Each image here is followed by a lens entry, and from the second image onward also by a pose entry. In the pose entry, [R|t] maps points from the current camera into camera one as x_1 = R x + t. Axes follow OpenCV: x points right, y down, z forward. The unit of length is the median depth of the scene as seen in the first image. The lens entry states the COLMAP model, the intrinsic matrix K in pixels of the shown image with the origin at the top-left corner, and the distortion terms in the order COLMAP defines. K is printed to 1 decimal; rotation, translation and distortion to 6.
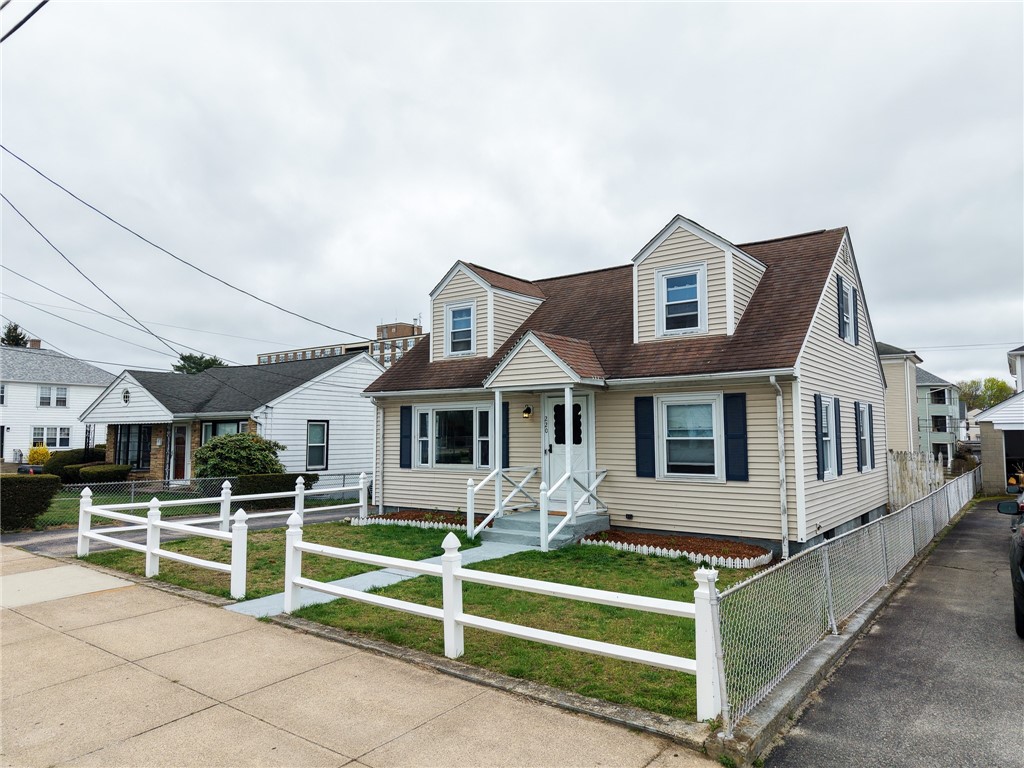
lens RADIAL K [[677.4, 0, 512.0], [0, 677.4, 384.0], [0, 0, 1]] dist [0.100763, -0.125980]
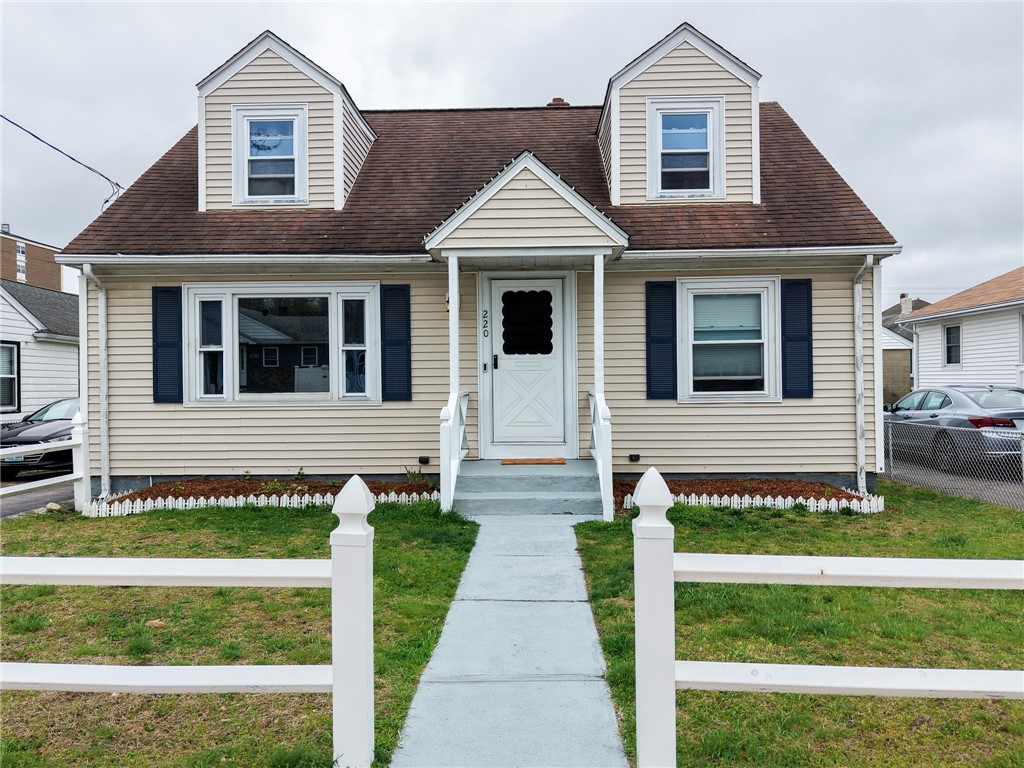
lens RADIAL K [[756.0, 0, 512.0], [0, 756.0, 384.0], [0, 0, 1]] dist [0.027347, -0.005499]
pose [[0.816801, -0.004730, 0.576901, -0.357282], [-0.037375, 0.997432, 0.061096, 0.079360], [-0.575708, -0.071465, 0.814526, 0.462638]]
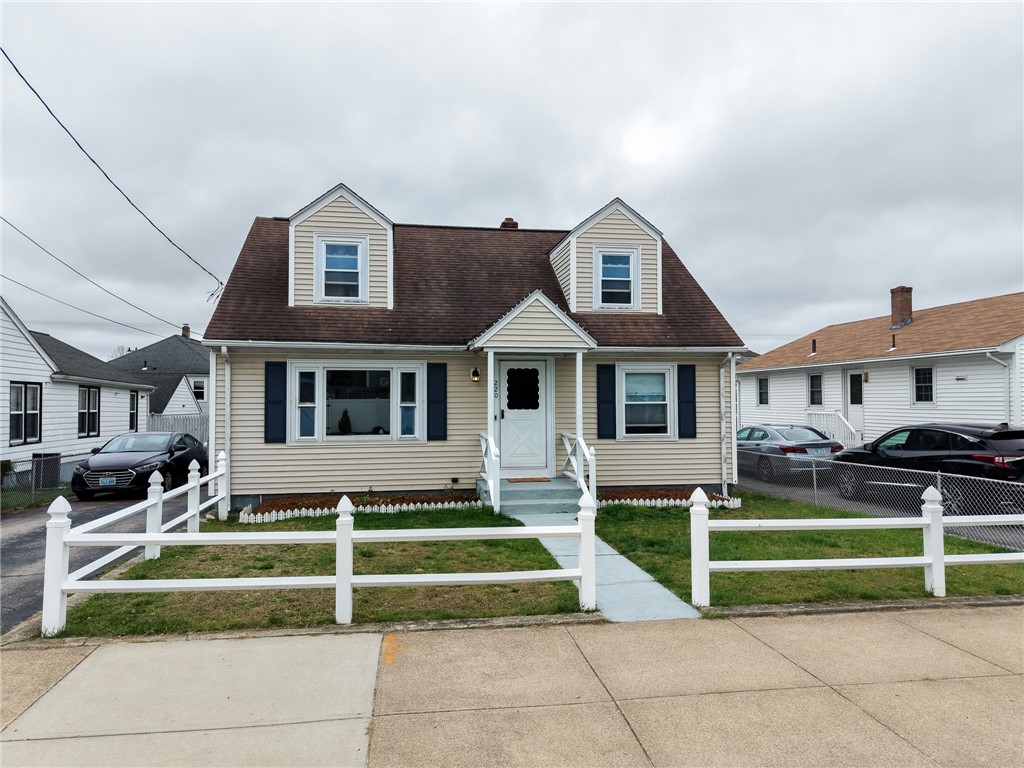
lens RADIAL K [[677.4, 0, 512.0], [0, 677.4, 384.0], [0, 0, 1]] dist [0.100763, -0.125980]
pose [[0.692293, 0.020539, 0.721324, -0.672094], [-0.054237, 0.998248, 0.023630, 0.032348], [-0.719575, -0.055481, 0.692195, 0.363436]]
